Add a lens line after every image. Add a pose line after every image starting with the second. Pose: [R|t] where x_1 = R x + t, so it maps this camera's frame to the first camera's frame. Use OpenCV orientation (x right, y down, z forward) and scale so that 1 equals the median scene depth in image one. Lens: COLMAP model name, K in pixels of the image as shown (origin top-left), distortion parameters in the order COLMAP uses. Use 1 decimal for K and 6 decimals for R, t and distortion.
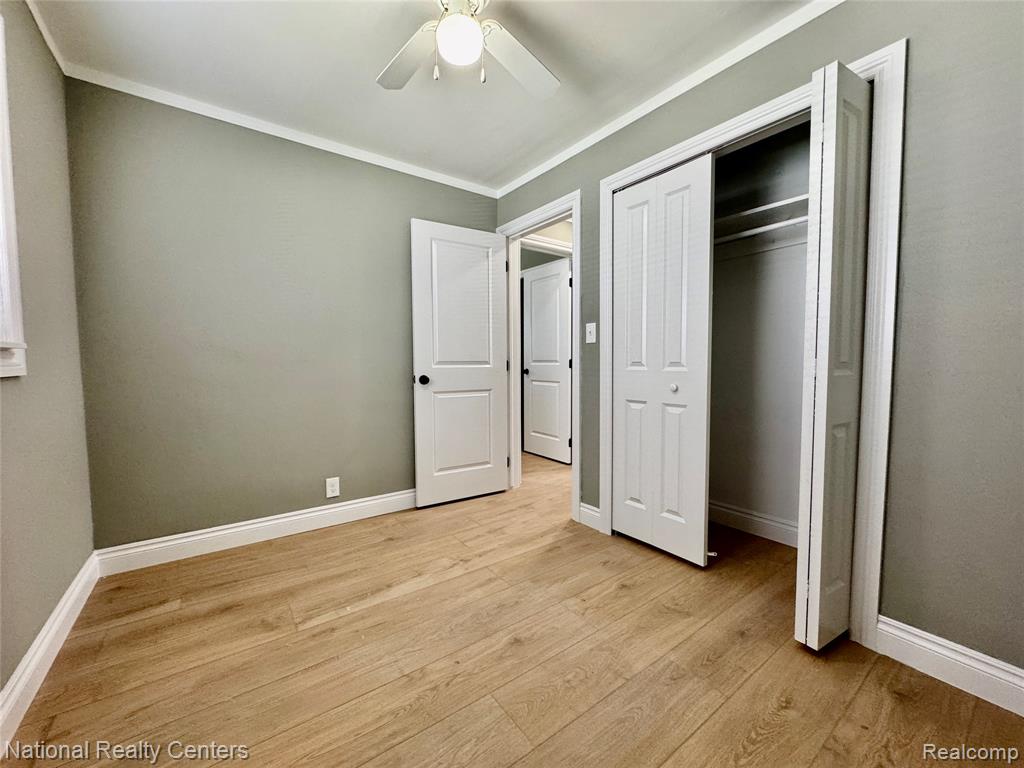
lens RADIAL K [[406.6, 0, 512.4], [0, 406.6, 383.9], [0, 0, 1]] dist [-0.002841, 0.000884]
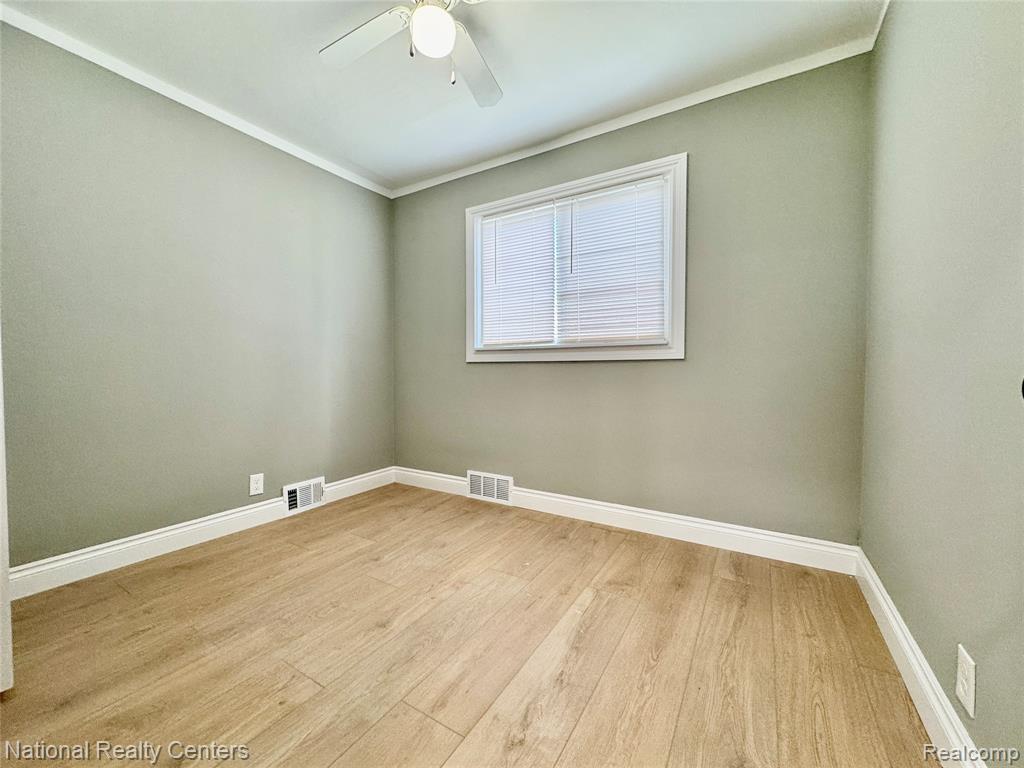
lens RADIAL K [[406.6, 0, 512.4], [0, 406.6, 383.9], [0, 0, 1]] dist [-0.002841, 0.000884]
pose [[-0.924784, 0.014926, -0.380199, 0.077448], [-0.018193, 0.996353, 0.083366, -0.036609], [0.380057, 0.084013, -0.921140, 1.766918]]
